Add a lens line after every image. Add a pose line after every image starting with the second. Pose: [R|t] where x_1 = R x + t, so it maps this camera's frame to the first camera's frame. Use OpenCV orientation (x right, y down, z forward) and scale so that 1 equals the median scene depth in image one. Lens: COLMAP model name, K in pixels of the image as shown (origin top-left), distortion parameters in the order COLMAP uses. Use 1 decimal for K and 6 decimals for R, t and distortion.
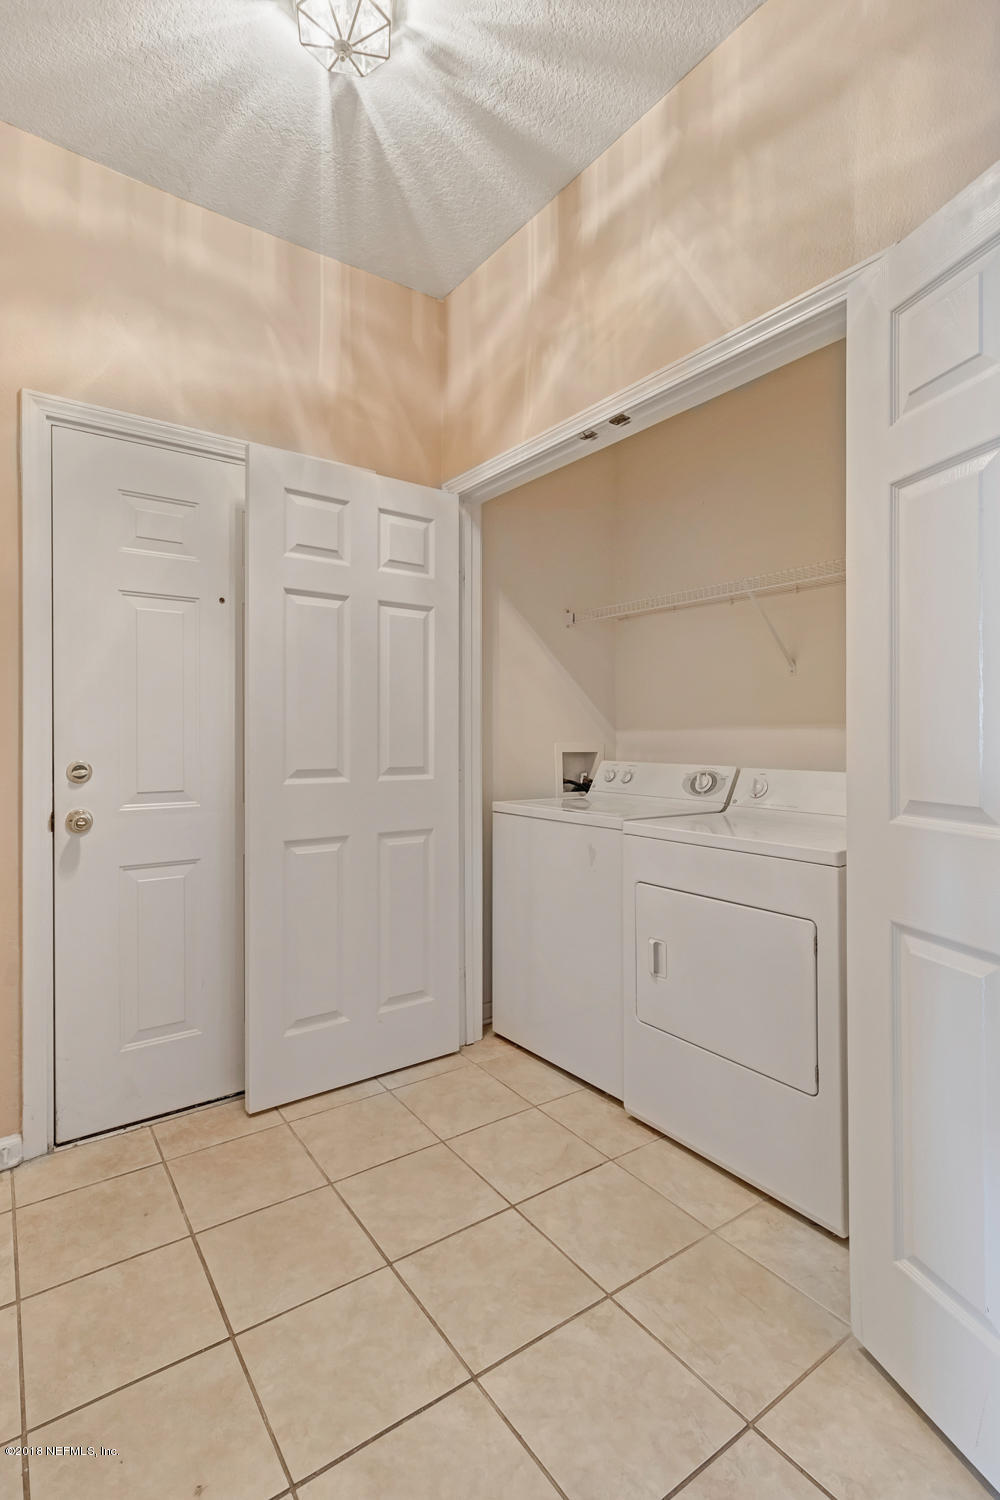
lens RADIAL K [[704.9, 0, 500.0], [0, 704.9, 741.4], [0, 0, 1]] dist [-0.008267, 0.000318]
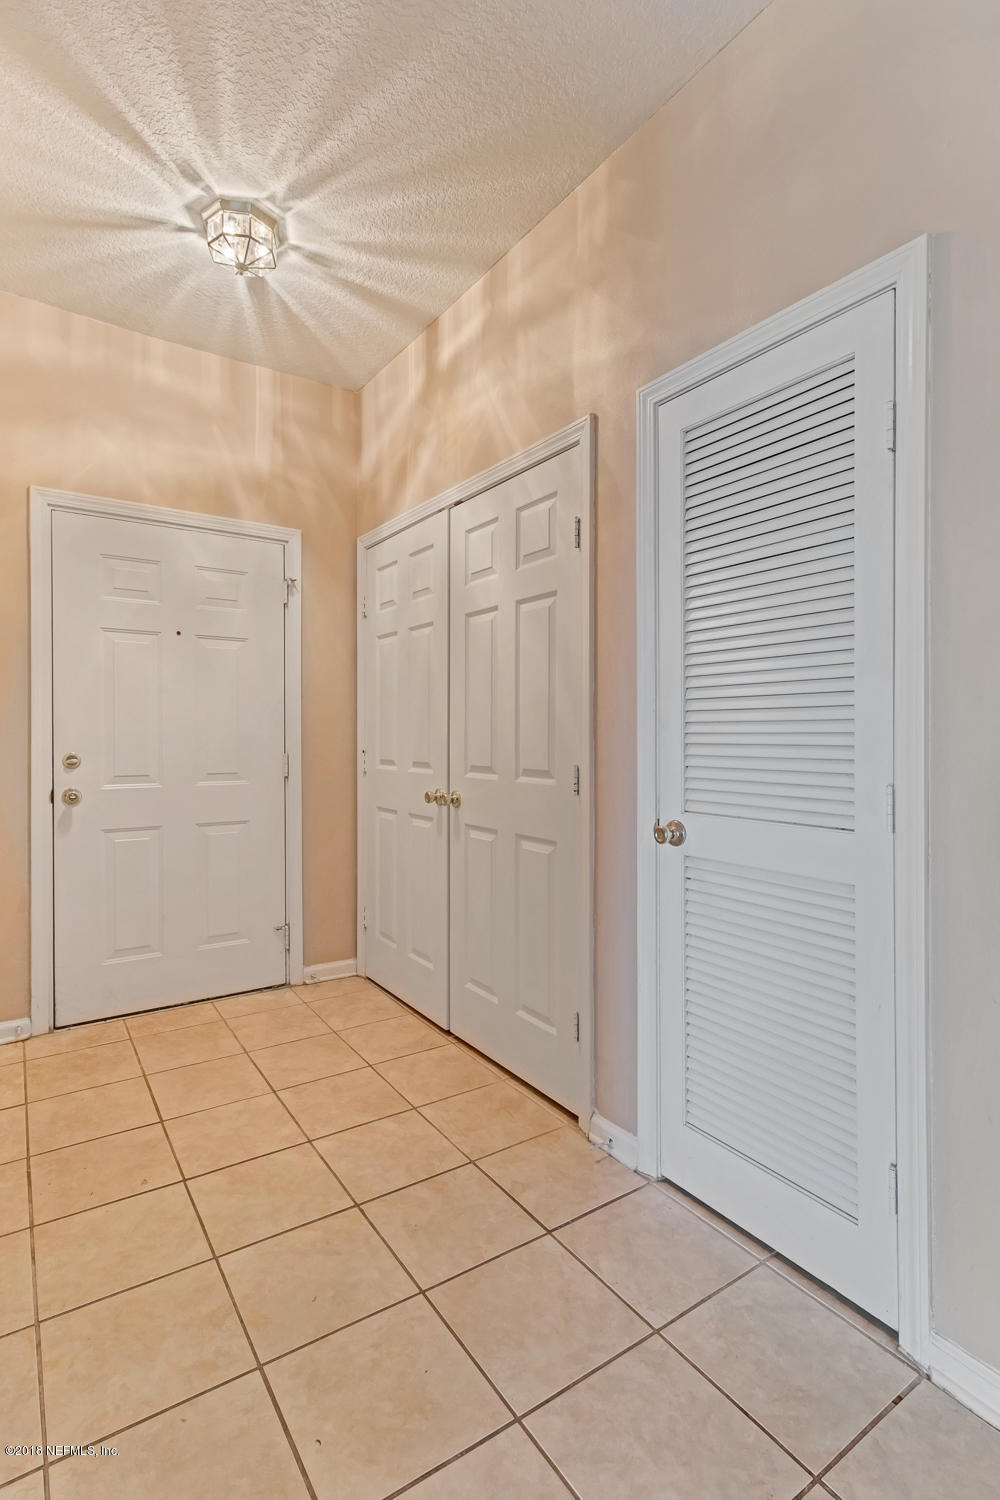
lens RADIAL K [[704.9, 0, 496.9], [0, 704.9, 747.8], [0, 0, 1]] dist [-0.008267, 0.000318]
pose [[0.999789, 0.003581, -0.020212, 0.271781], [-0.003401, 0.999954, 0.008948, 0.003712], [0.020243, -0.008877, 0.999756, -0.373299]]
